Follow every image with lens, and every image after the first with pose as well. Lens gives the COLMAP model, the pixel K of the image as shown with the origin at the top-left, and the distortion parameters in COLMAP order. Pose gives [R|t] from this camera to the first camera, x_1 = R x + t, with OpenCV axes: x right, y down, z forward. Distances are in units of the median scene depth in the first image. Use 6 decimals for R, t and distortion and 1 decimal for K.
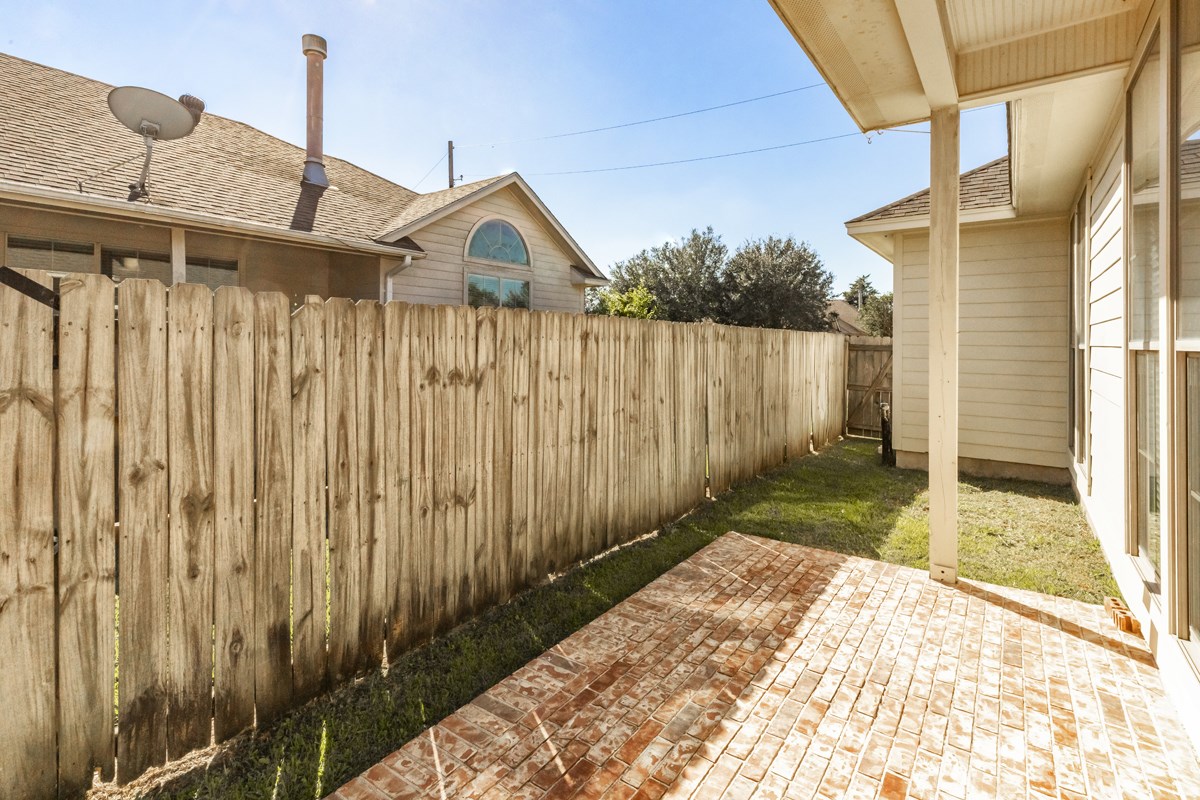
lens RADIAL K [[568.7, 0, 606.1], [0, 568.7, 411.1], [0, 0, 1]] dist [0.002964, 0.000145]
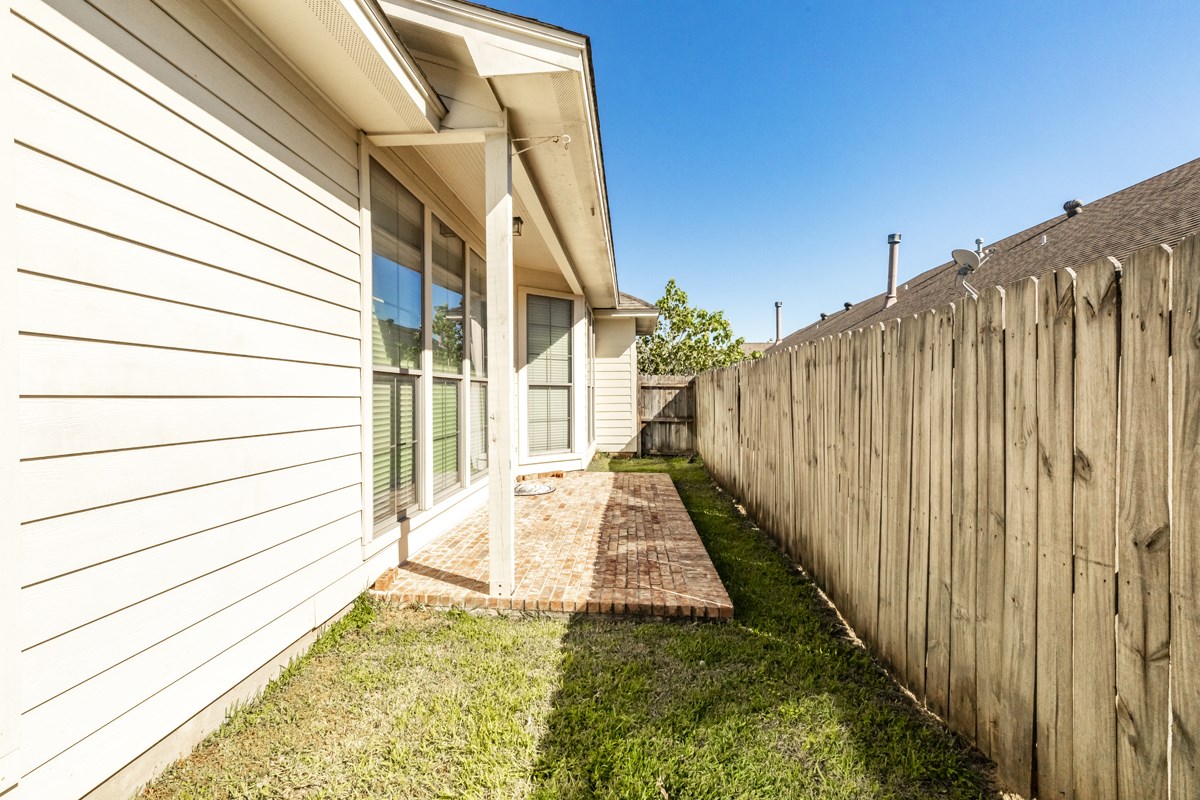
lens RADIAL K [[545.1, 0, 604.5], [0, 545.1, 387.5], [0, 0, 1]] dist [0.002973, 0.000263]
pose [[-0.843894, -0.008318, -0.536446, 1.044804], [-0.062653, 0.994566, 0.083139, -0.186806], [0.532839, 0.103771, -0.839830, 2.039805]]
